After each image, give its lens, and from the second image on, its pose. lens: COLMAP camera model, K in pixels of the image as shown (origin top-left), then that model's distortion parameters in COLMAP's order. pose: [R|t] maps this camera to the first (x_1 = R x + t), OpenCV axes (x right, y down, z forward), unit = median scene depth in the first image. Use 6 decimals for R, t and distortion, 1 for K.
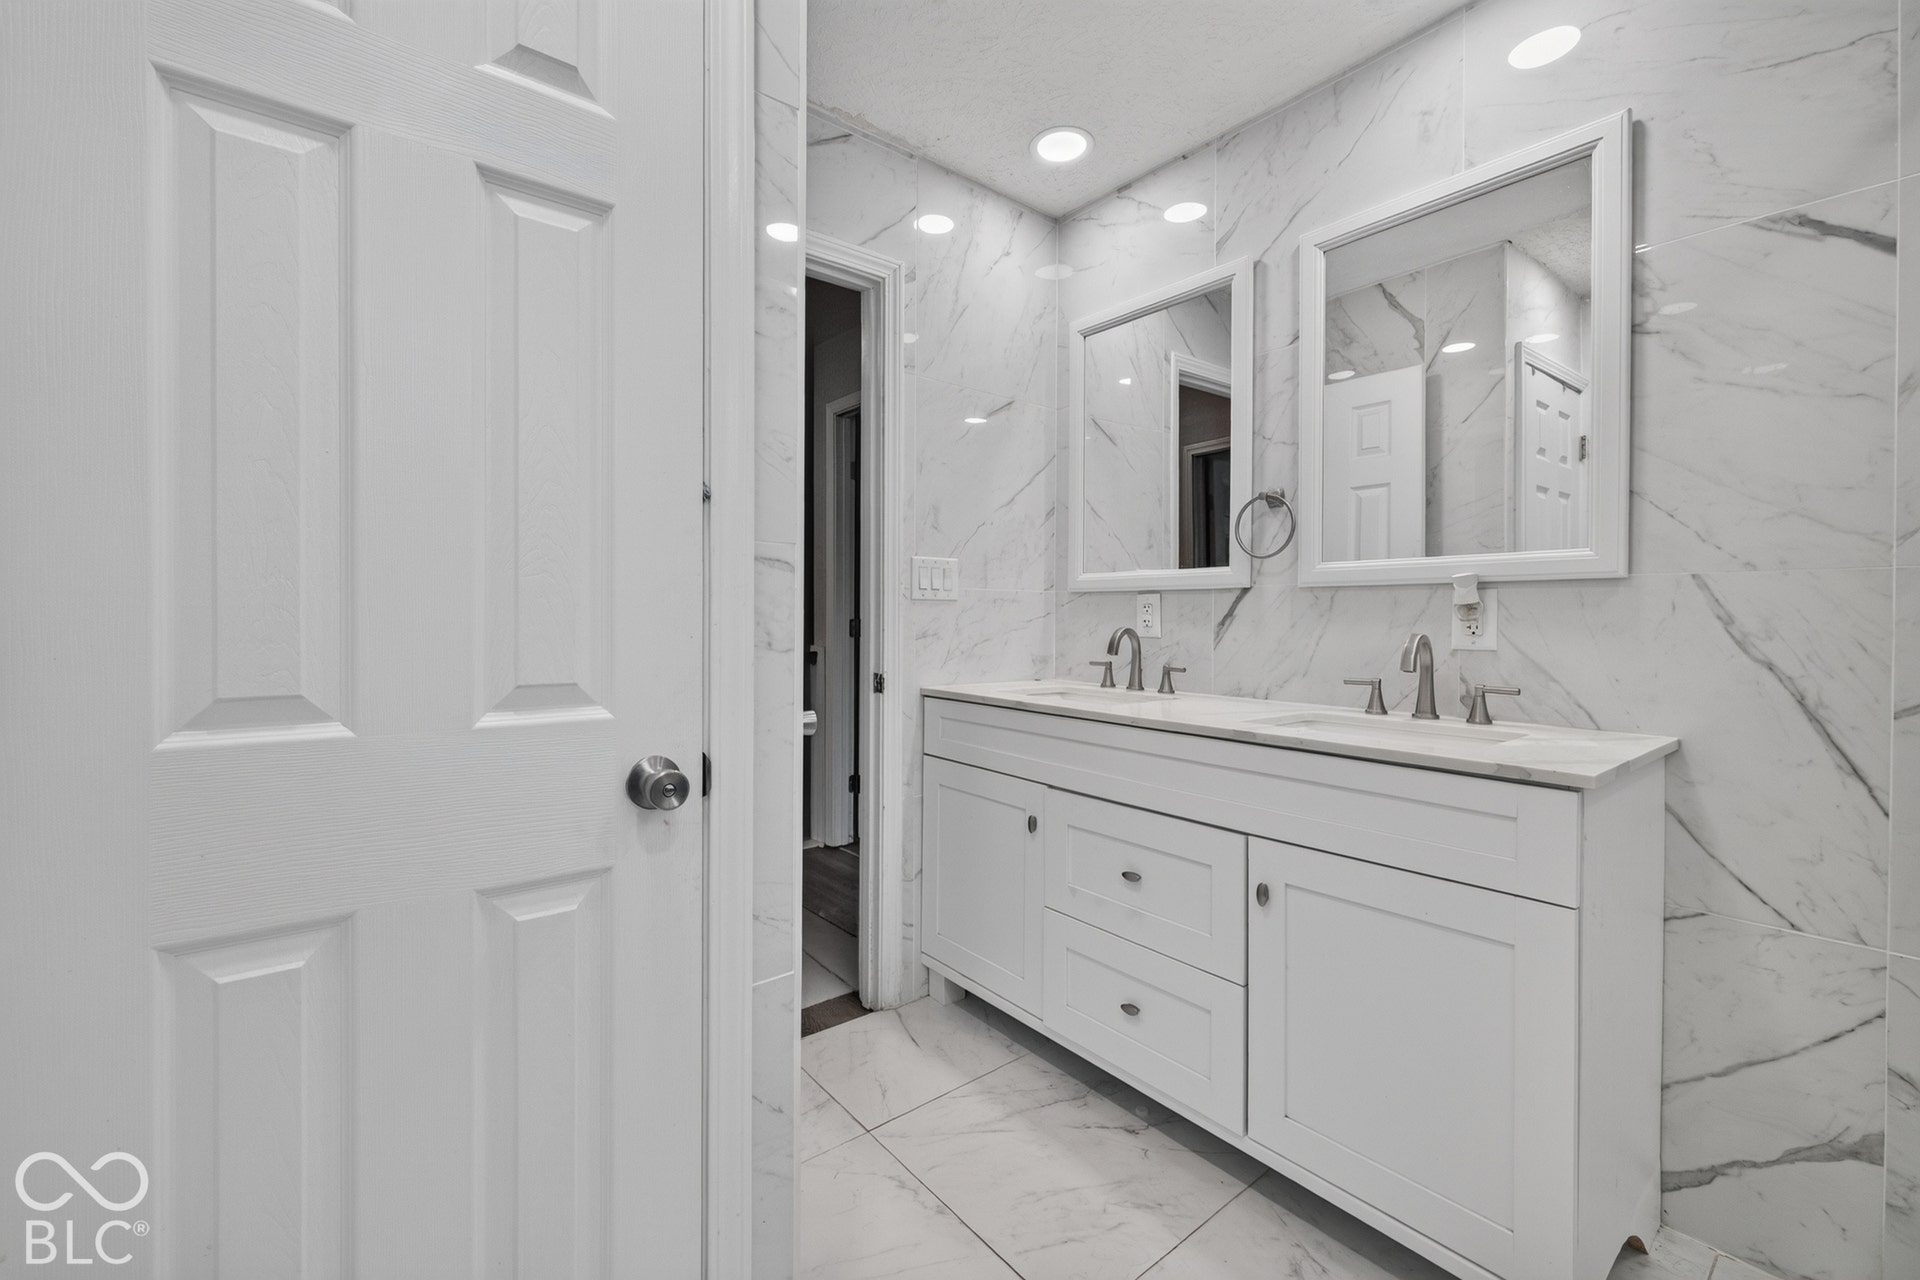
lens RADIAL K [[793.9, 0, 957.9], [0, 793.9, 617.3], [0, 0, 1]] dist [-0.000401, -0.000066]
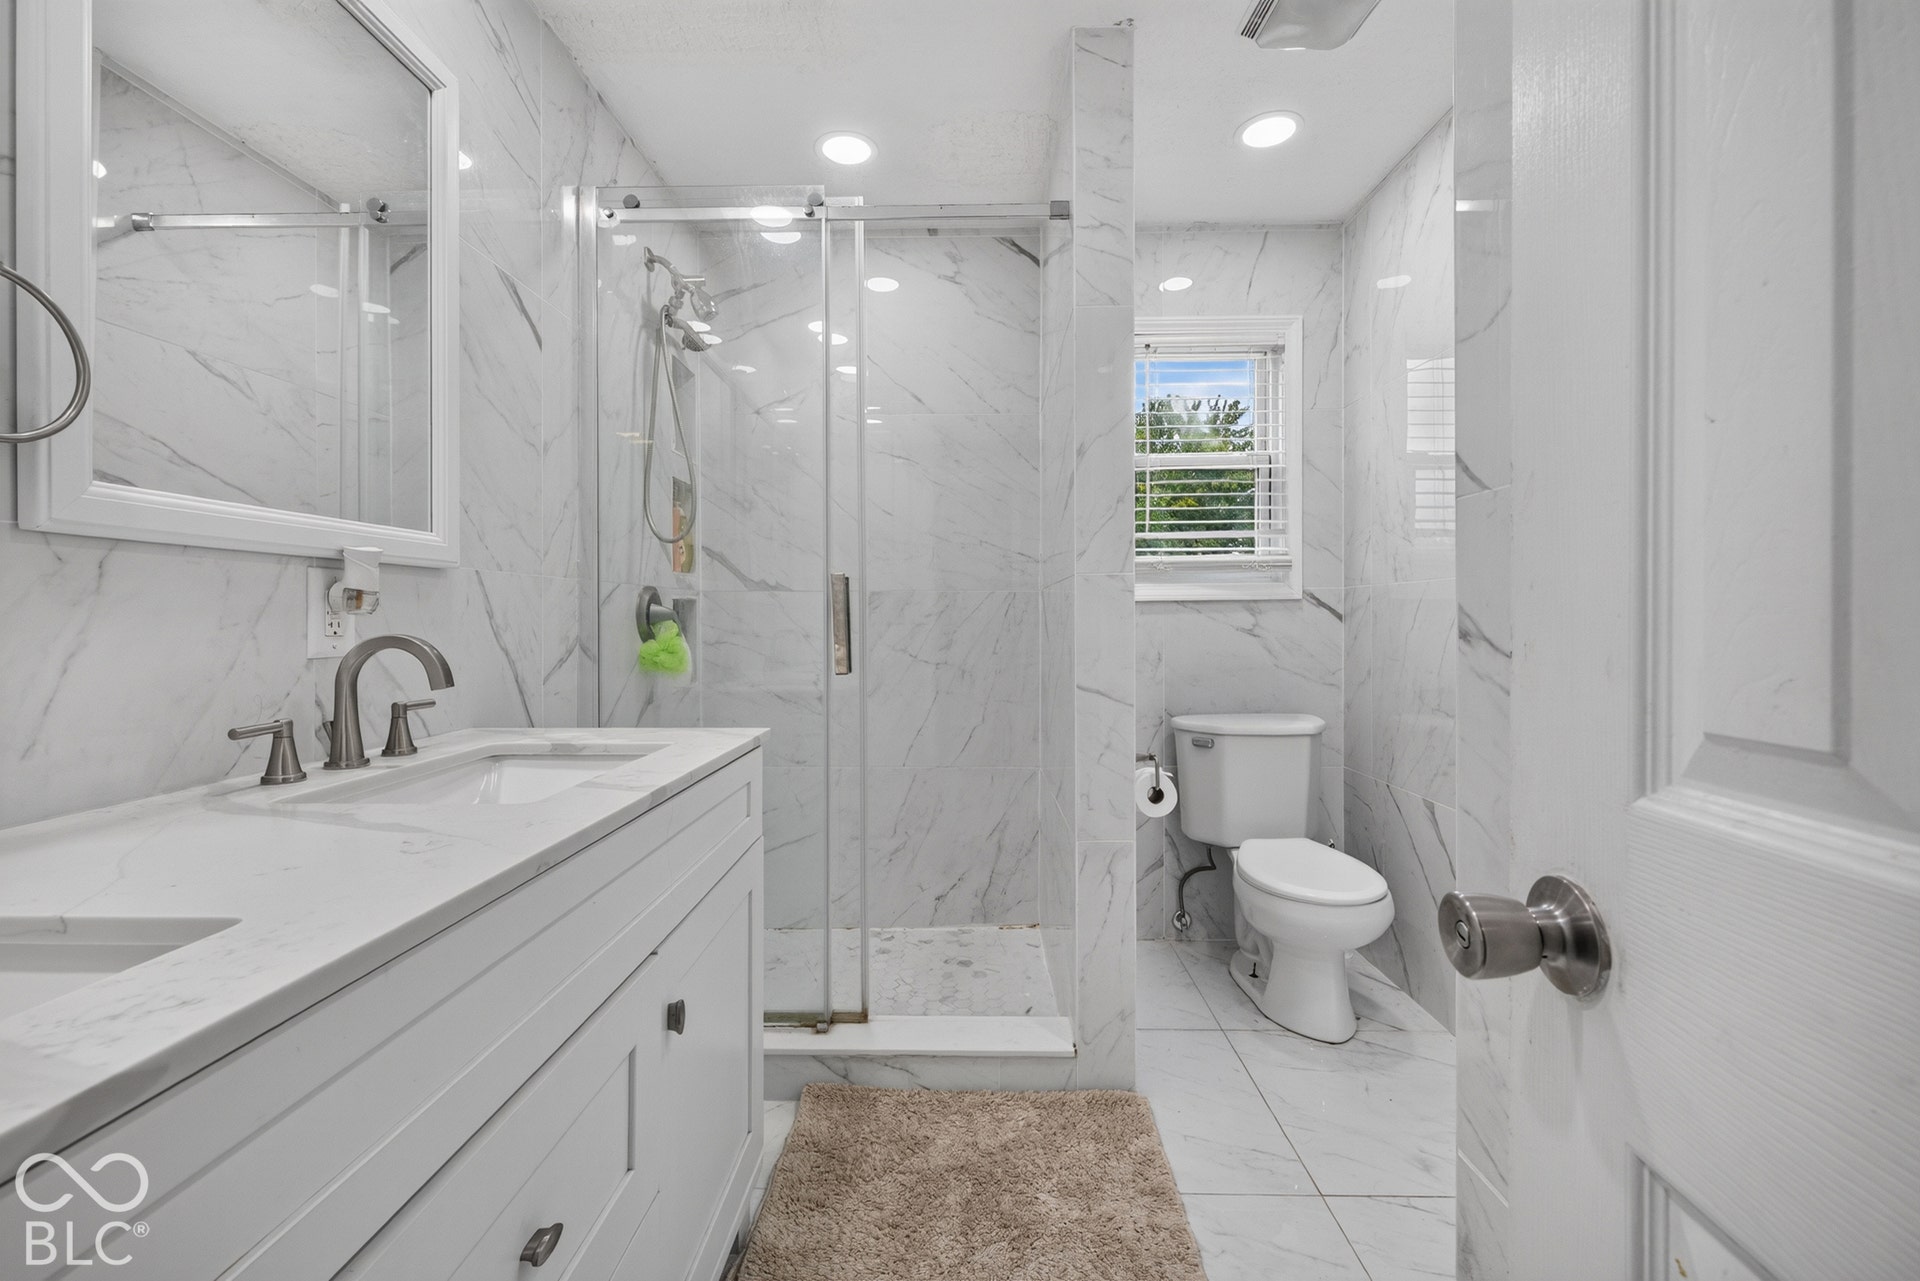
lens RADIAL K [[793.9, 0, 957.9], [0, 793.9, 617.8], [0, 0, 1]] dist [-0.000401, -0.000066]
pose [[-0.771570, -0.001781, 0.636142, -0.227917], [-0.000972, 0.999998, 0.001621, 0.005910], [-0.636143, 0.000632, -0.771571, 1.347702]]
